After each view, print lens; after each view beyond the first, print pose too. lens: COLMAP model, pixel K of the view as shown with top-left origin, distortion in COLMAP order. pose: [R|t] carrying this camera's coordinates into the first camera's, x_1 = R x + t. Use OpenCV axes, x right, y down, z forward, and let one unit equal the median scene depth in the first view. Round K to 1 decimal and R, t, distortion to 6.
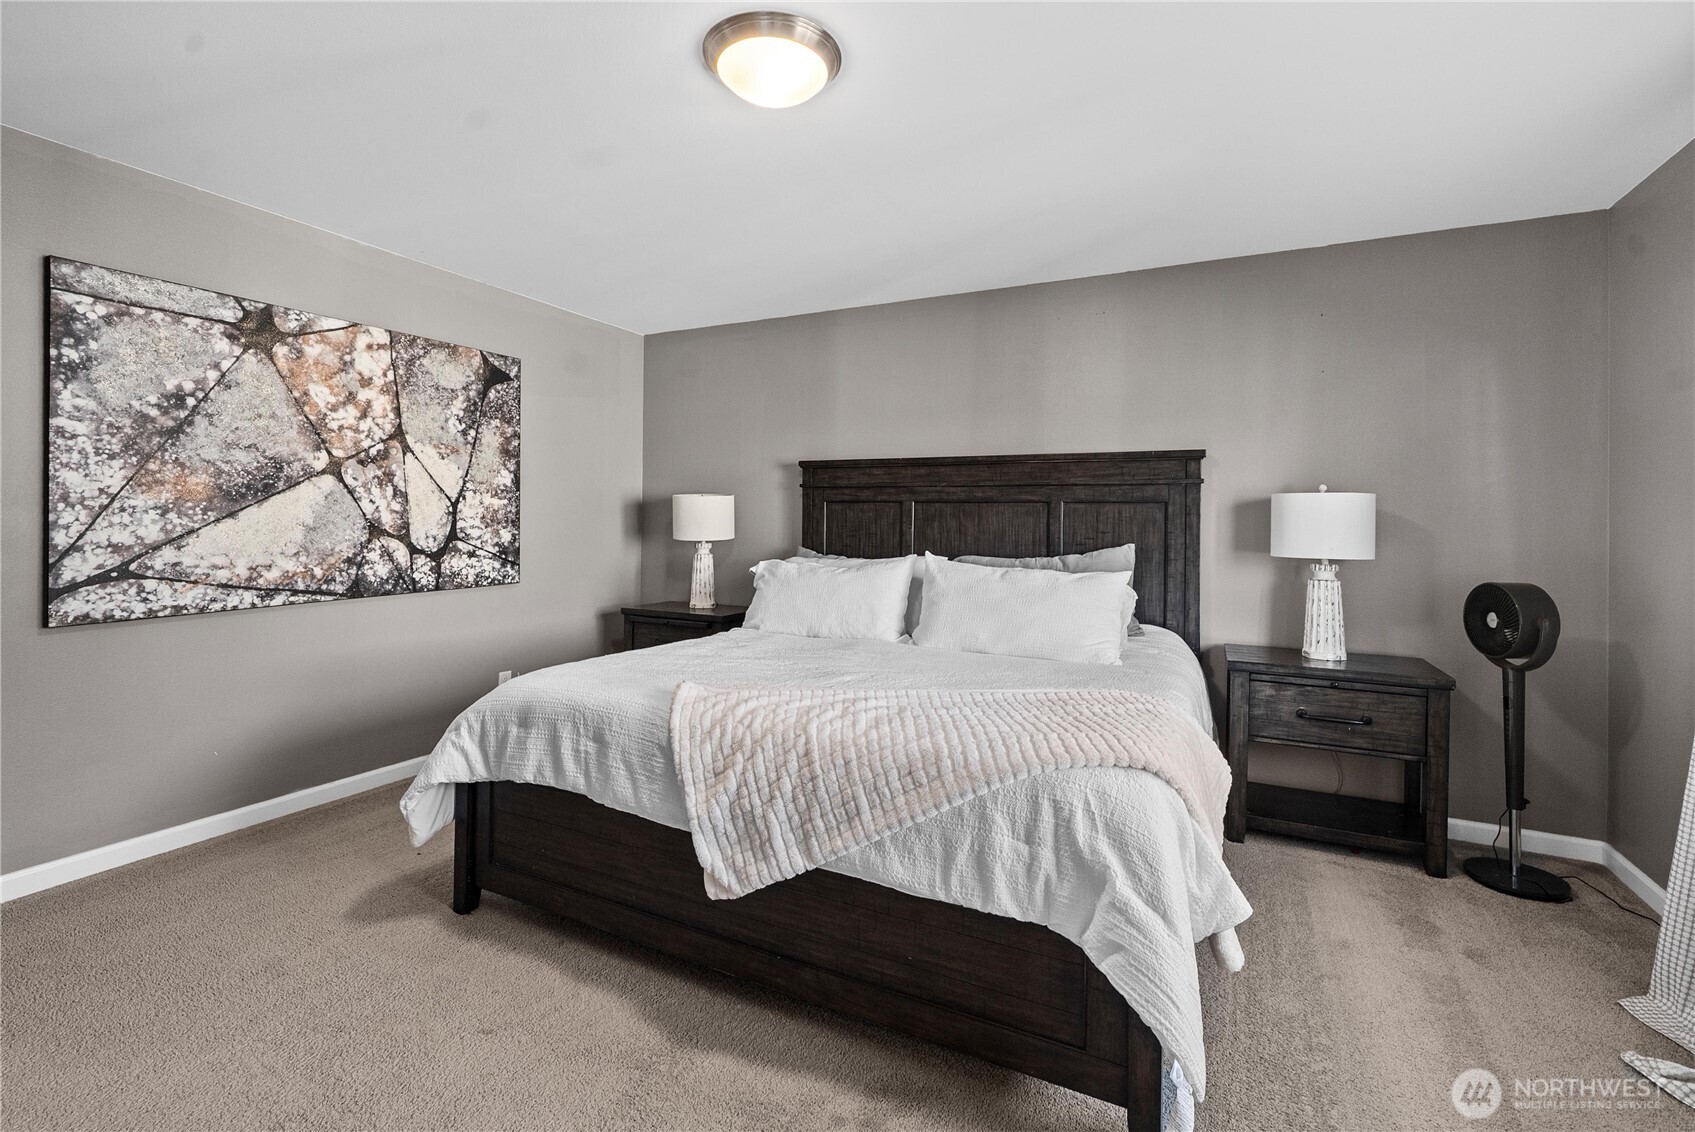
lens RADIAL K [[736.7, 0, 832.3], [0, 736.7, 525.5], [0, 0, 1]] dist [-0.009162, 0.000462]
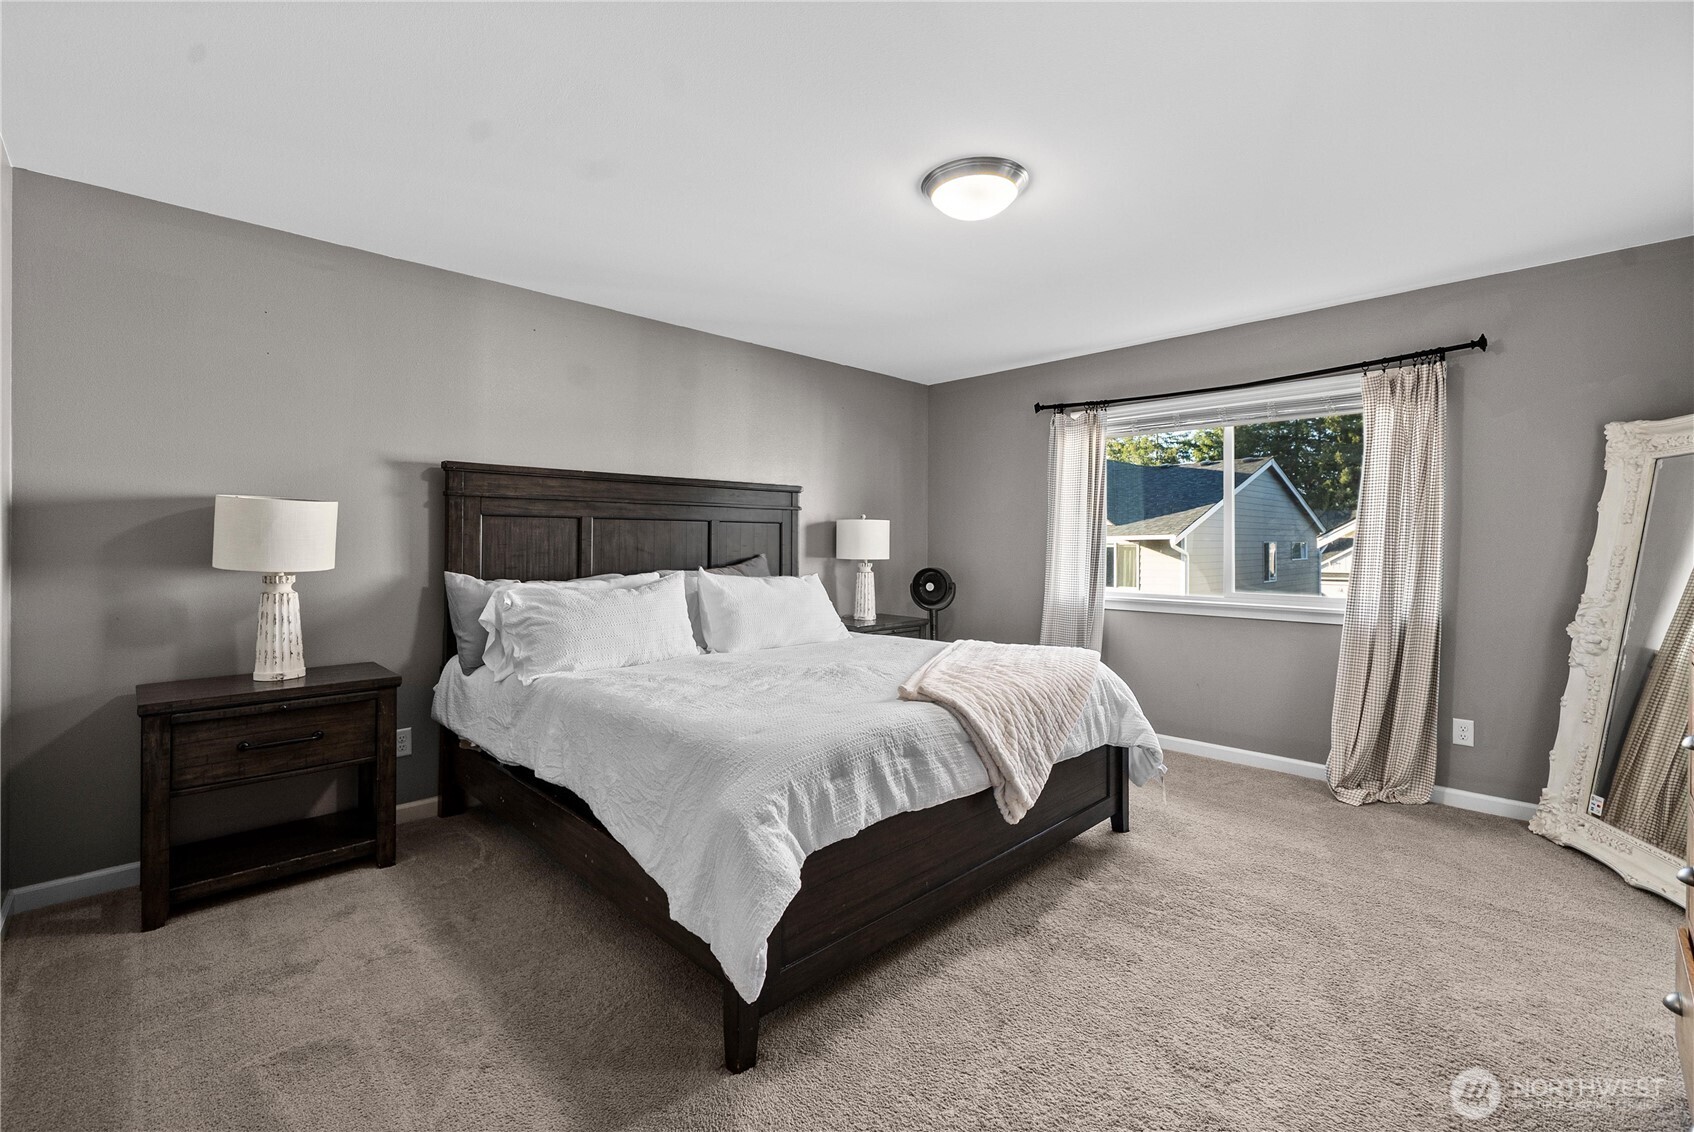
lens RADIAL K [[736.3, 0, 842.0], [0, 736.3, 561.1], [0, 0, 1]] dist [-0.009162, 0.000462]
pose [[0.322547, -0.036521, 0.945849, -0.854088], [0.005552, 0.999311, 0.036692, -0.011708], [-0.946537, -0.006583, 0.322527, 0.490209]]
